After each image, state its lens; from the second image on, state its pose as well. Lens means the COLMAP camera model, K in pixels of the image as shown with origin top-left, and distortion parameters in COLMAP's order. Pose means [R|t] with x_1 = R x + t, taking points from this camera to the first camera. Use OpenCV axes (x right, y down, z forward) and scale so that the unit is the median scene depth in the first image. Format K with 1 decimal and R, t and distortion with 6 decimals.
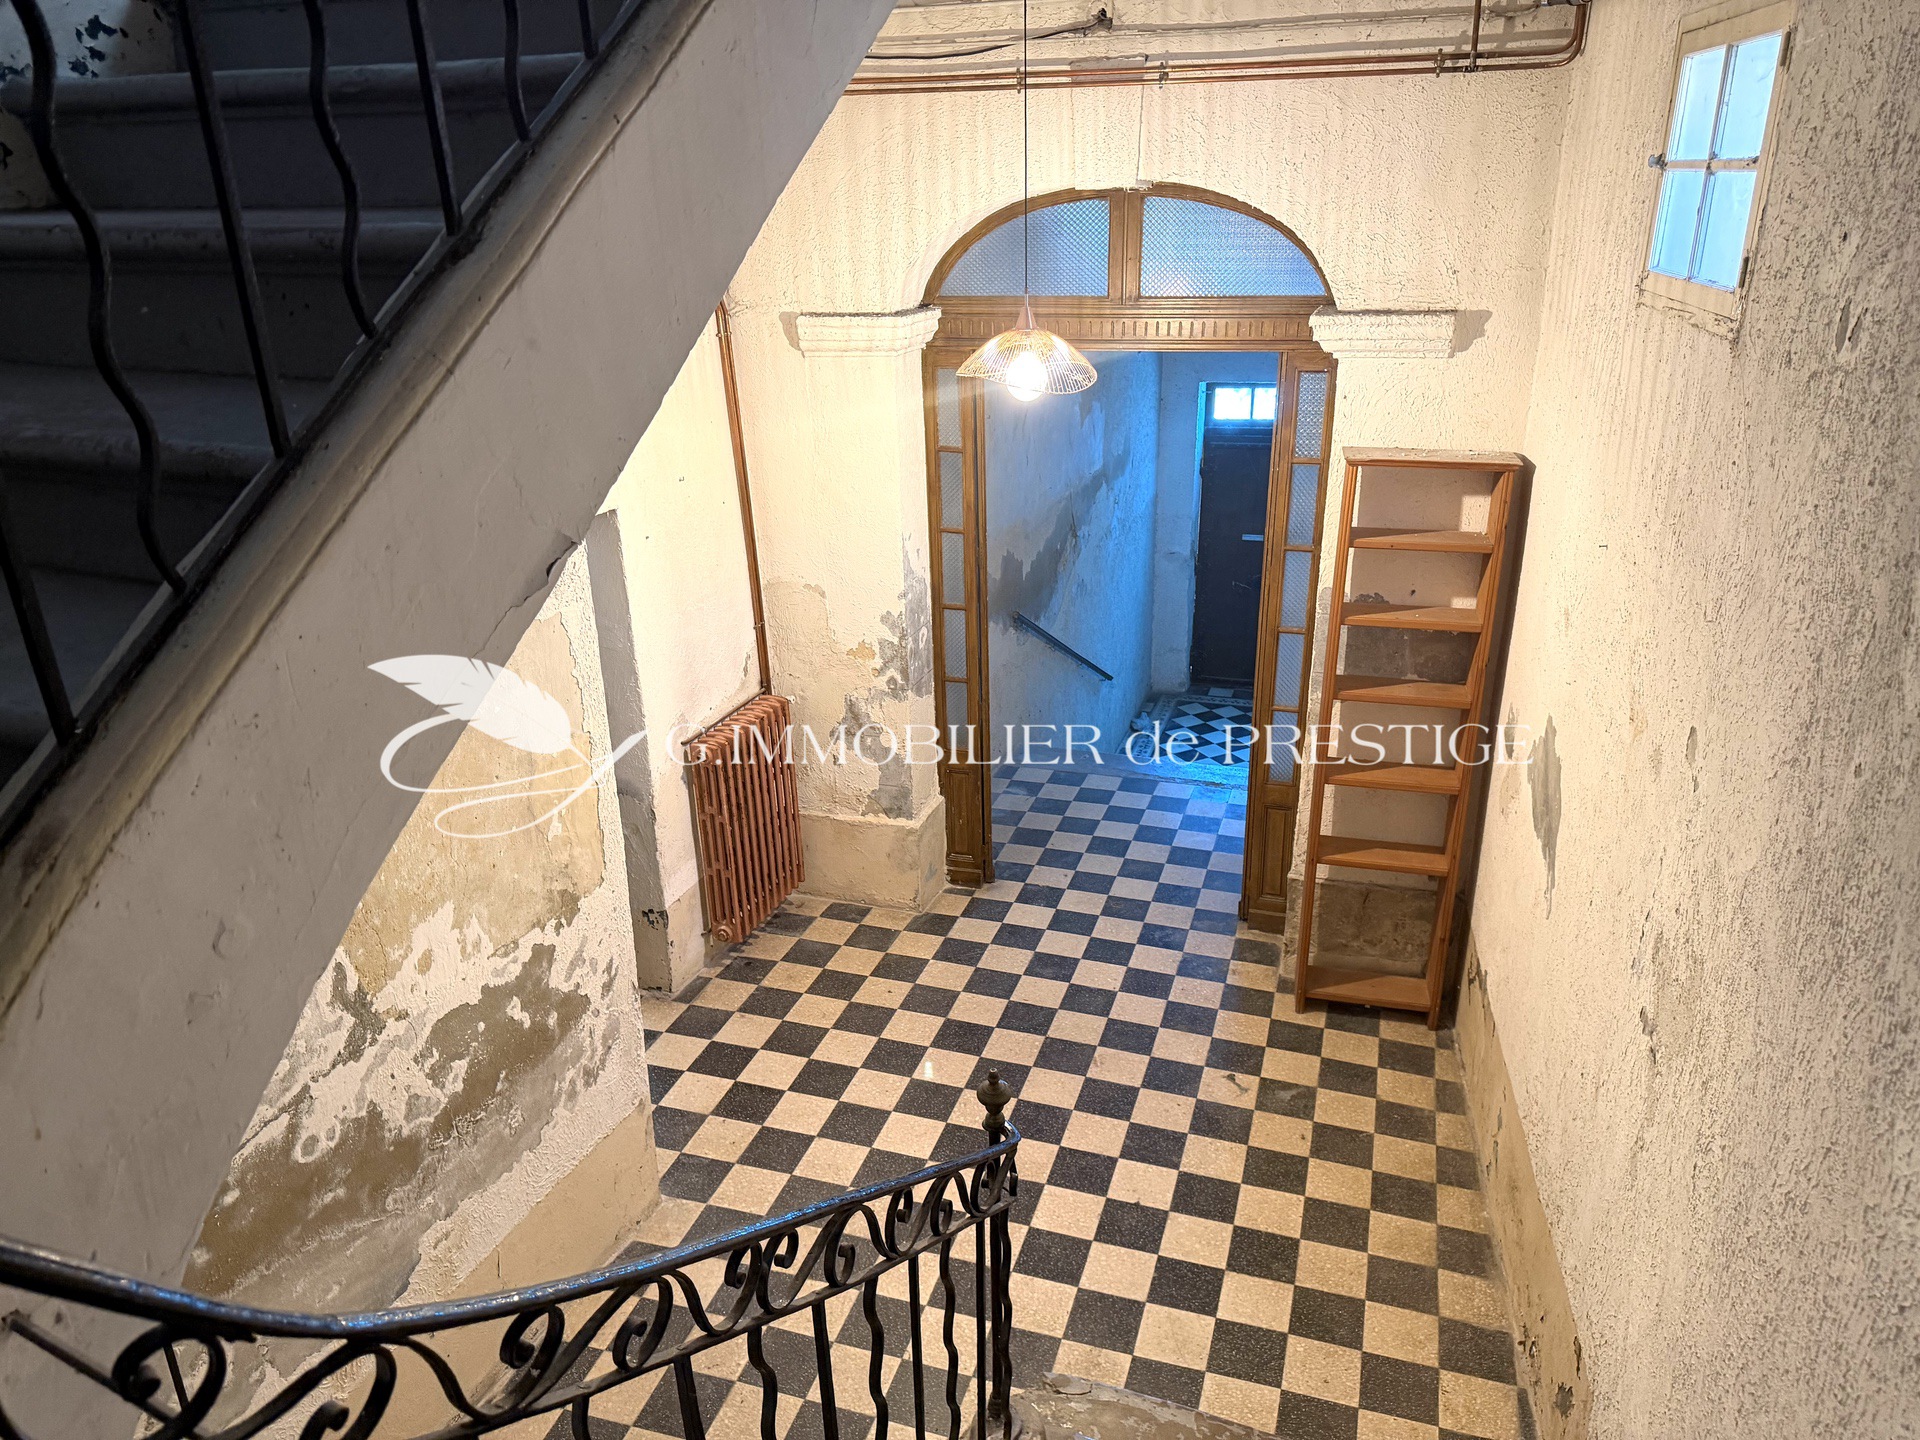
lens RADIAL K [[1362.5, 0, 963.7], [0, 1362.5, 721.3], [0, 0, 1]] dist [-0.003634, -0.013758]
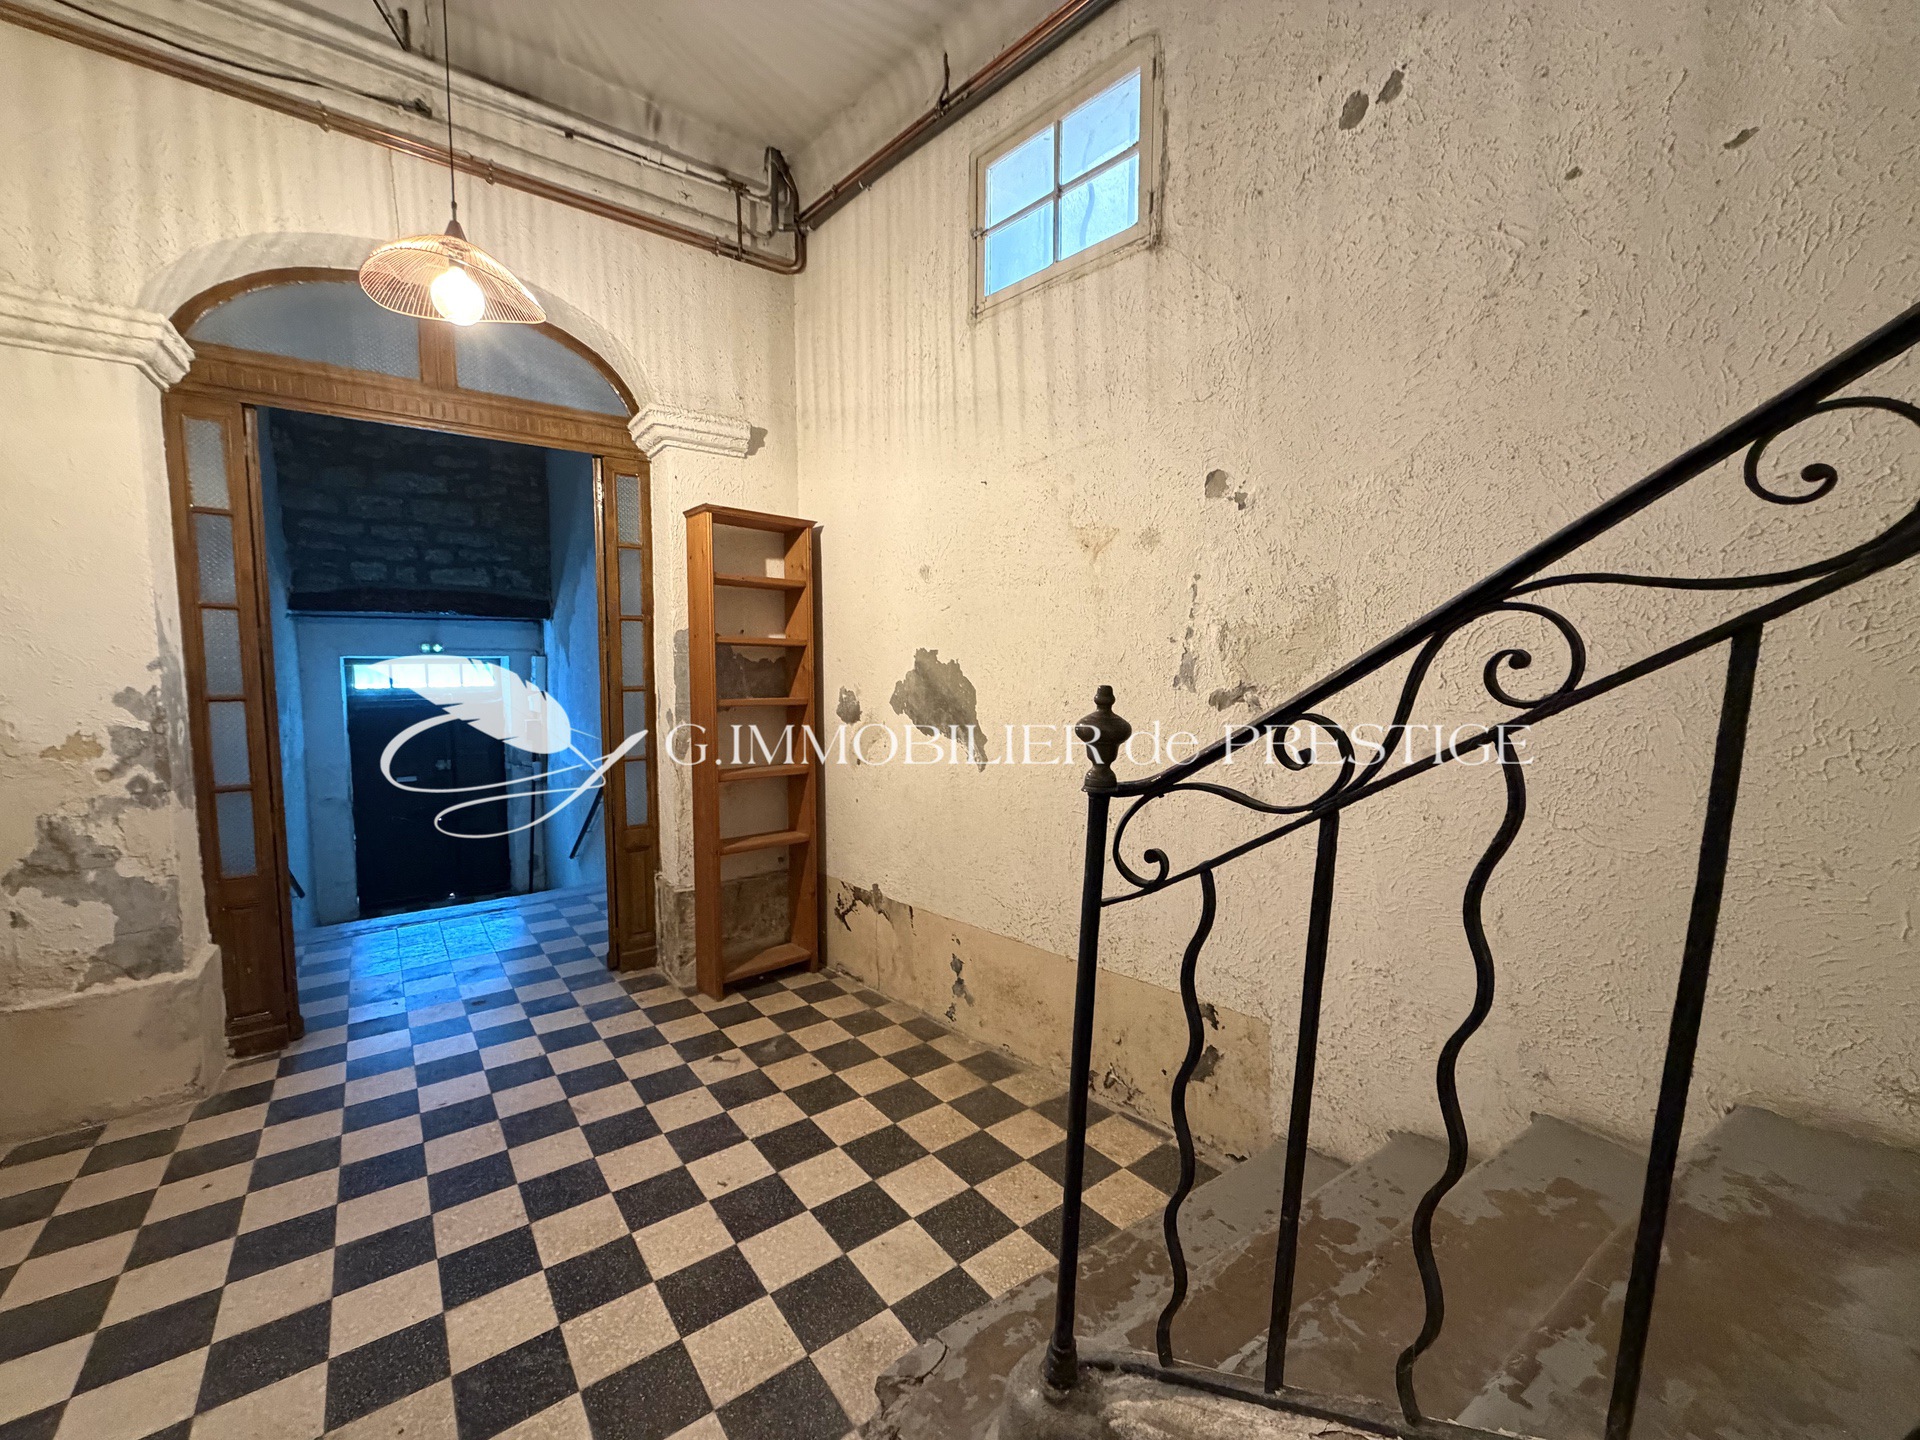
lens RADIAL K [[760.2, 0, 961.8], [0, 760.2, 722.0], [0, 0, 1]] dist [-0.002357, -0.000673]
pose [[0.560021, -0.042681, 0.827379, -0.154816], [0.300885, 0.940961, -0.155117, 0.154923], [-0.771910, 0.335814, 0.539800, 0.427030]]
